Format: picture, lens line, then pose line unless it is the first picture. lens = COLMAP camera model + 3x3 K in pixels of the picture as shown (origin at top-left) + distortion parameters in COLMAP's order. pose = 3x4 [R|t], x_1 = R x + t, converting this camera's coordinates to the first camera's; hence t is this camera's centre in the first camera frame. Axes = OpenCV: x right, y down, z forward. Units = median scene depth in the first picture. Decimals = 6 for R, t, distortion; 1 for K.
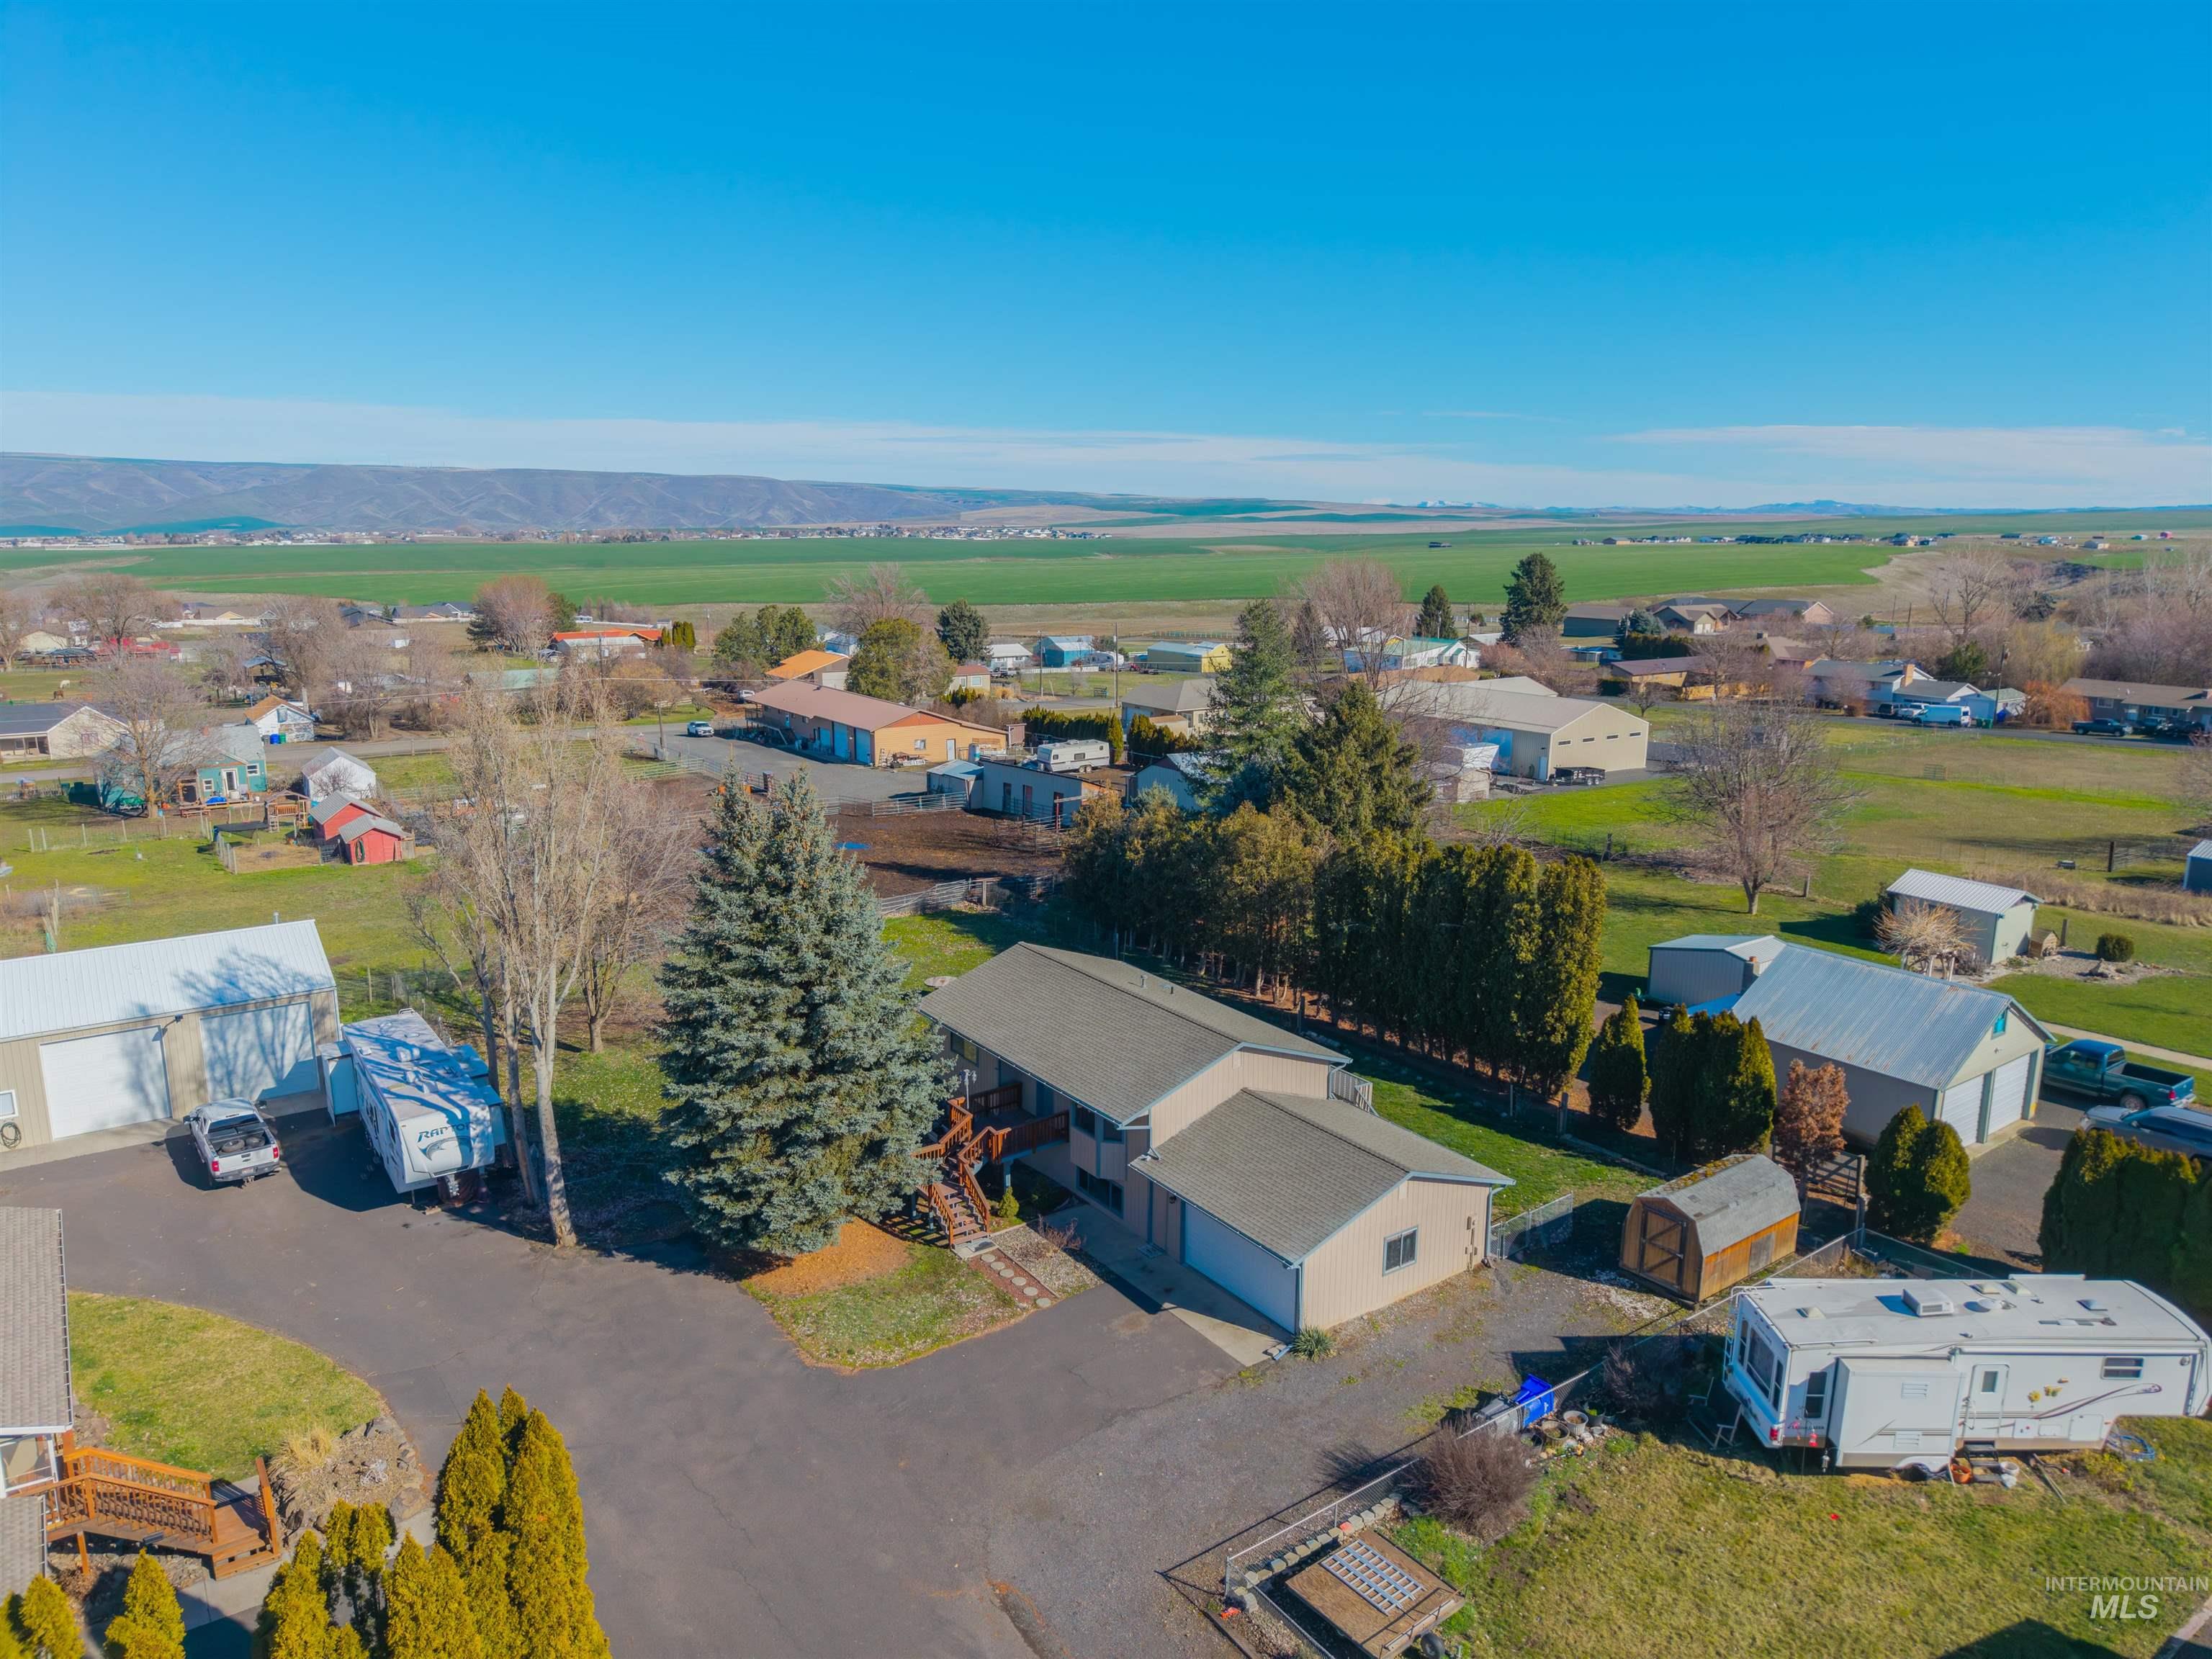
lens RADIAL K [[1476.9, 0, 1109.9], [0, 1476.9, 823.9], [0, 0, 1]] dist [0.019618, -0.015127]
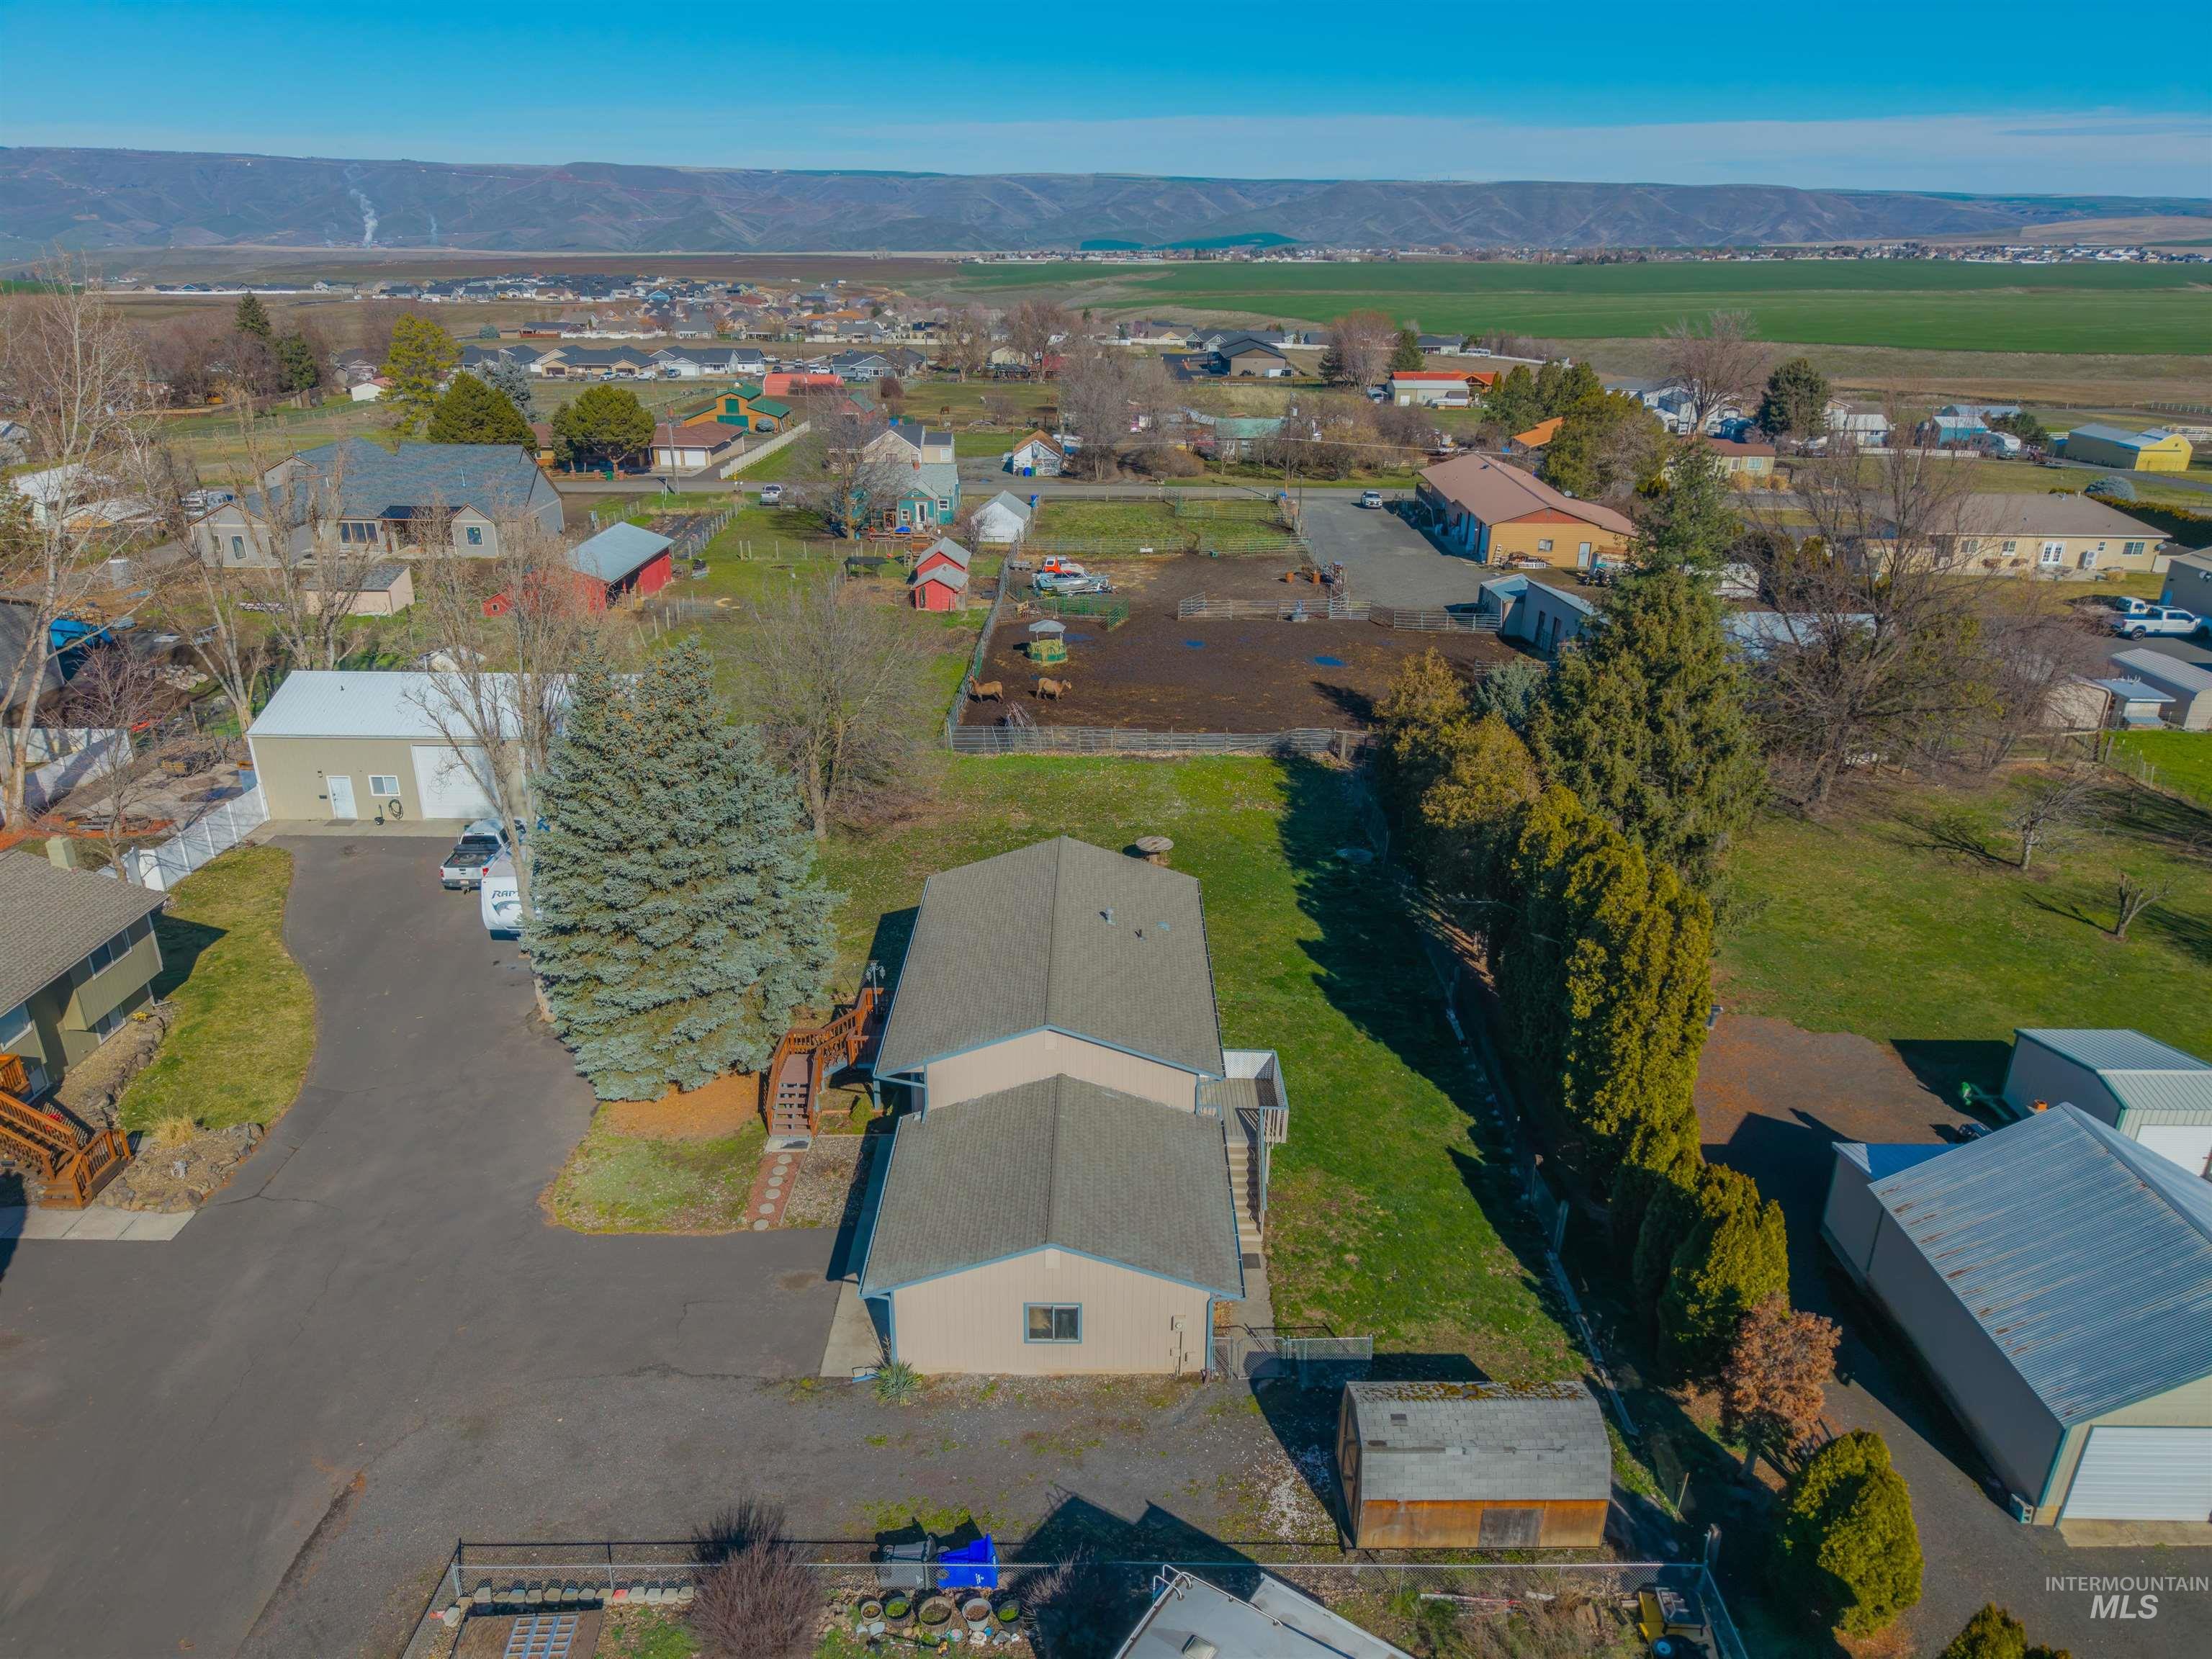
lens RADIAL K [[1476.9, 0, 1112.6], [0, 1476.9, 840.1], [0, 0, 1]] dist [0.019618, -0.015127]
pose [[0.814639, 0.223320, -0.535249, 0.457770], [-0.121313, 0.968091, 0.219276, -0.121528], [0.567139, -0.113698, 0.815736, 0.279031]]
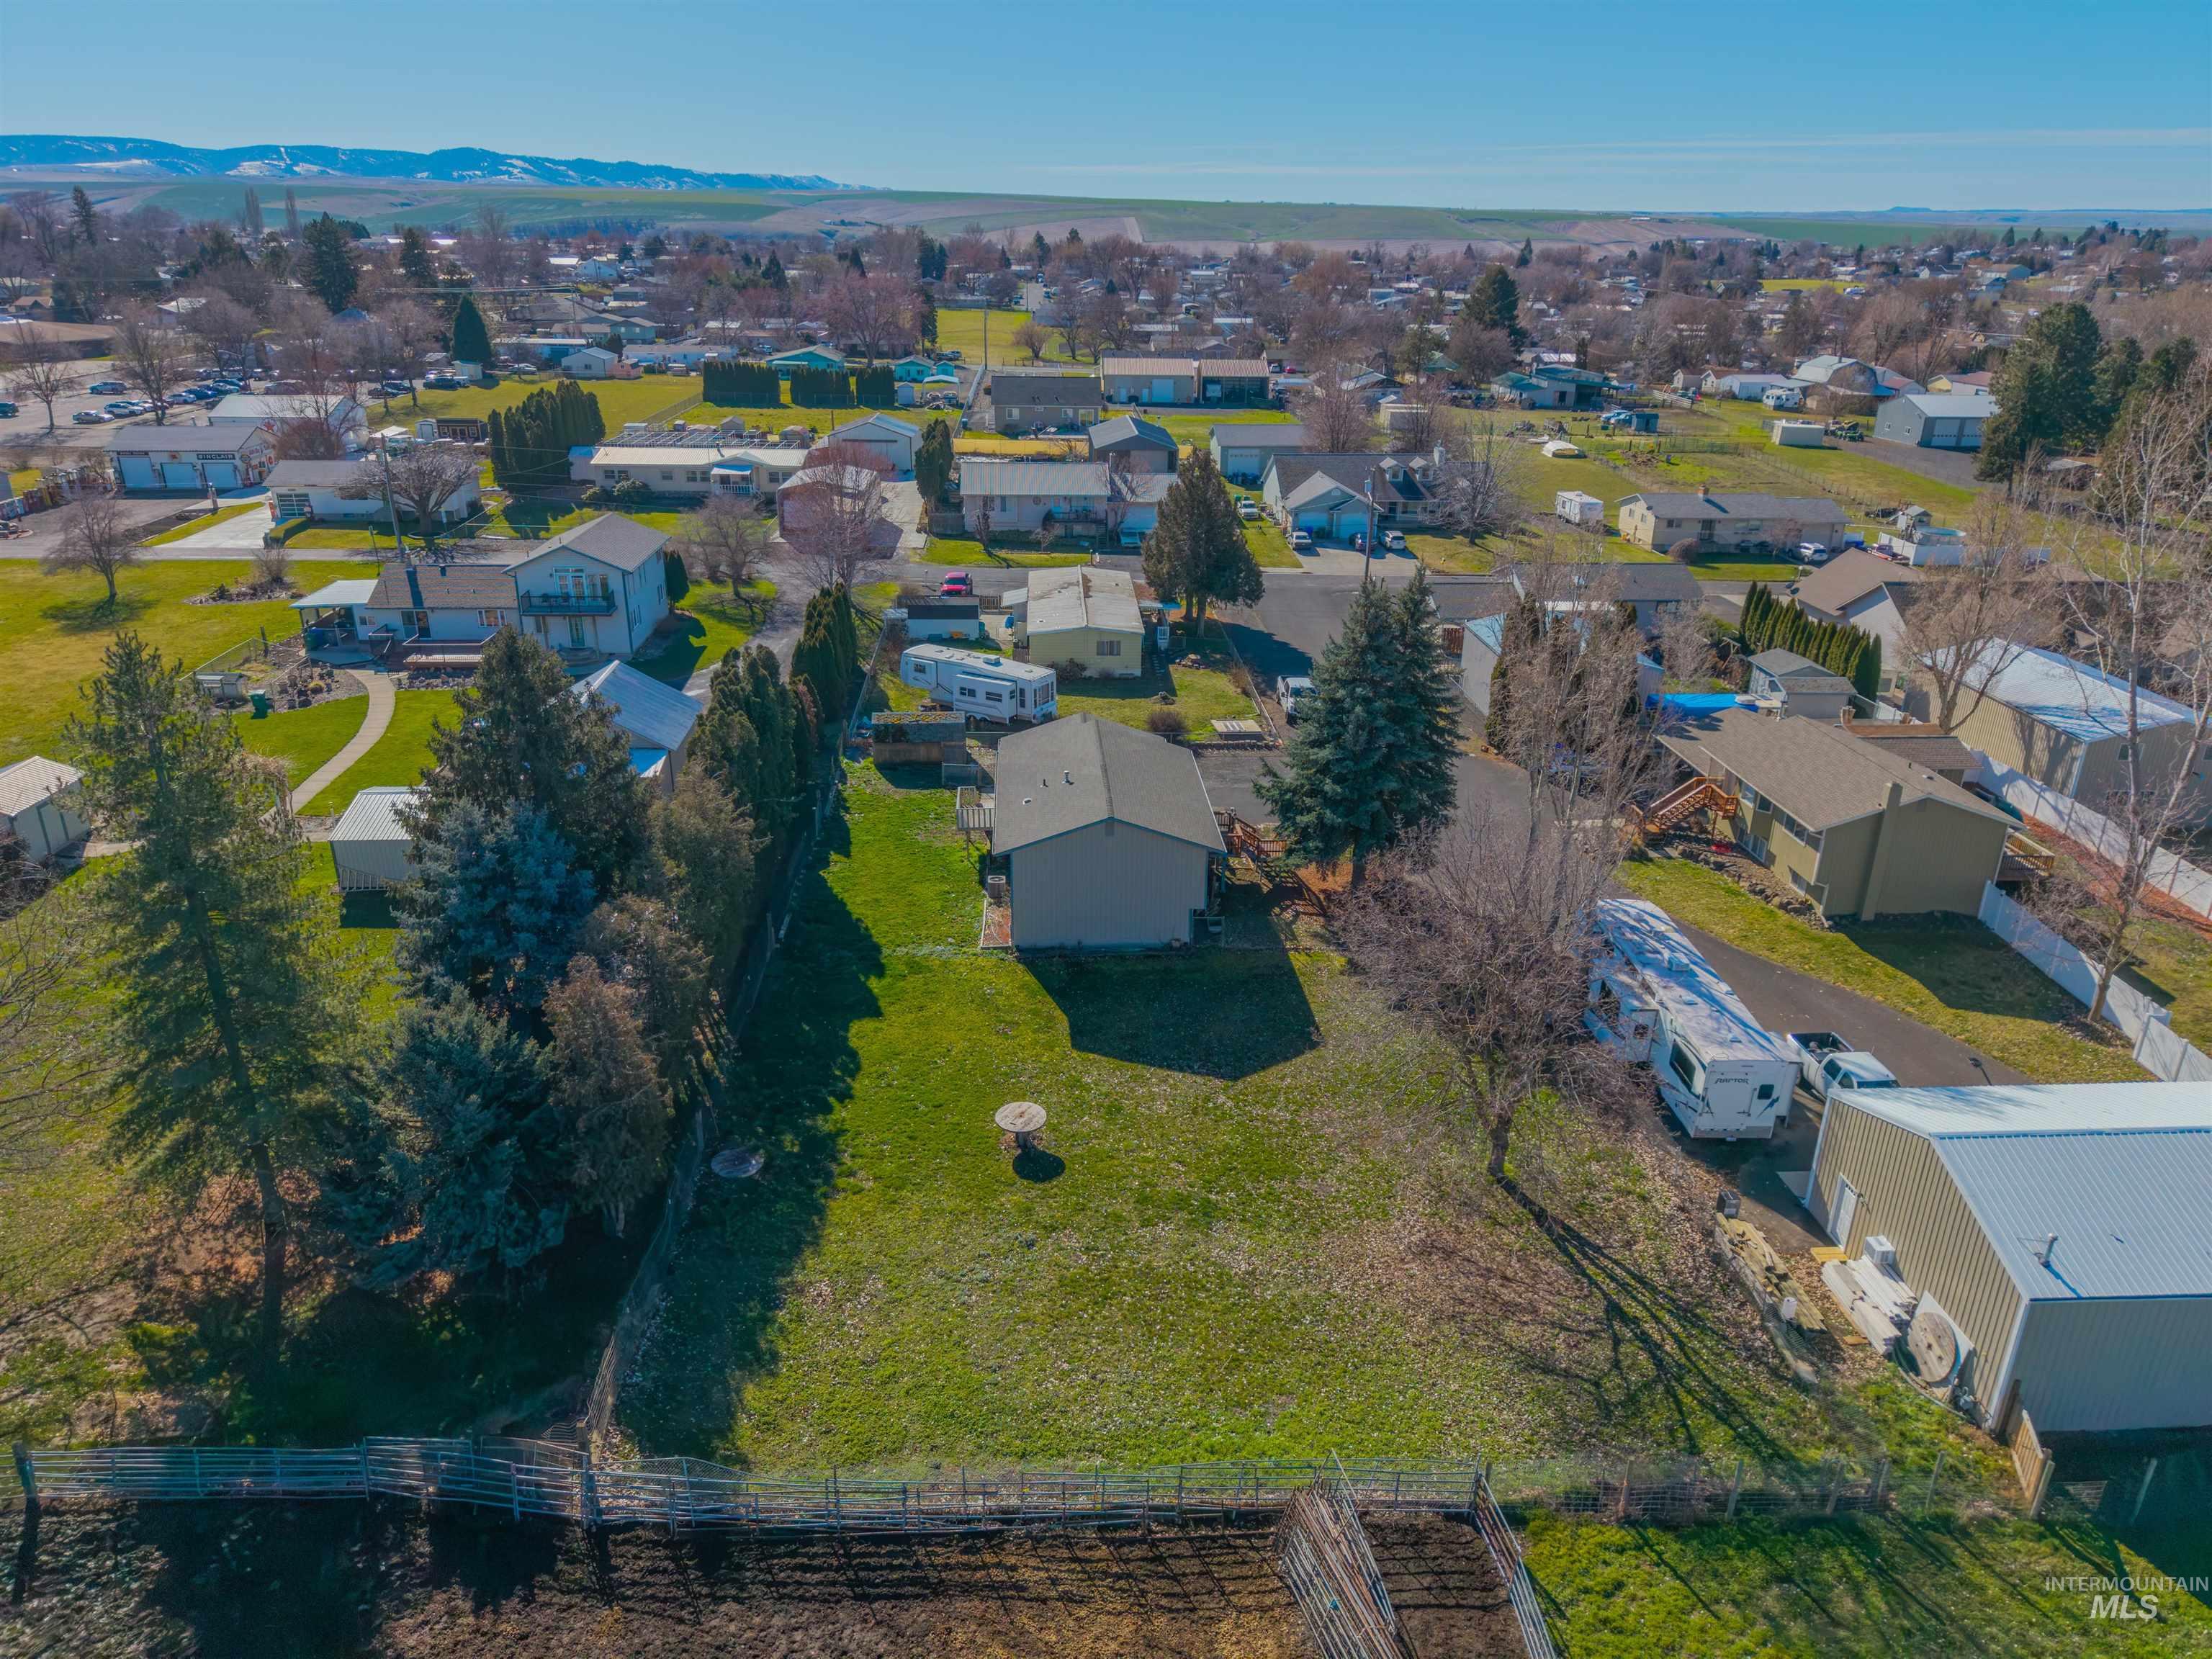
lens RADIAL K [[1476.9, 0, 1110.2], [0, 1476.9, 829.7], [0, 0, 1]] dist [0.019618, -0.015127]
pose [[-0.842283, -0.216305, 0.493732, -0.586295], [0.088812, 0.847749, 0.522909, -0.467040], [-0.531669, 0.484286, -0.694834, 1.751594]]
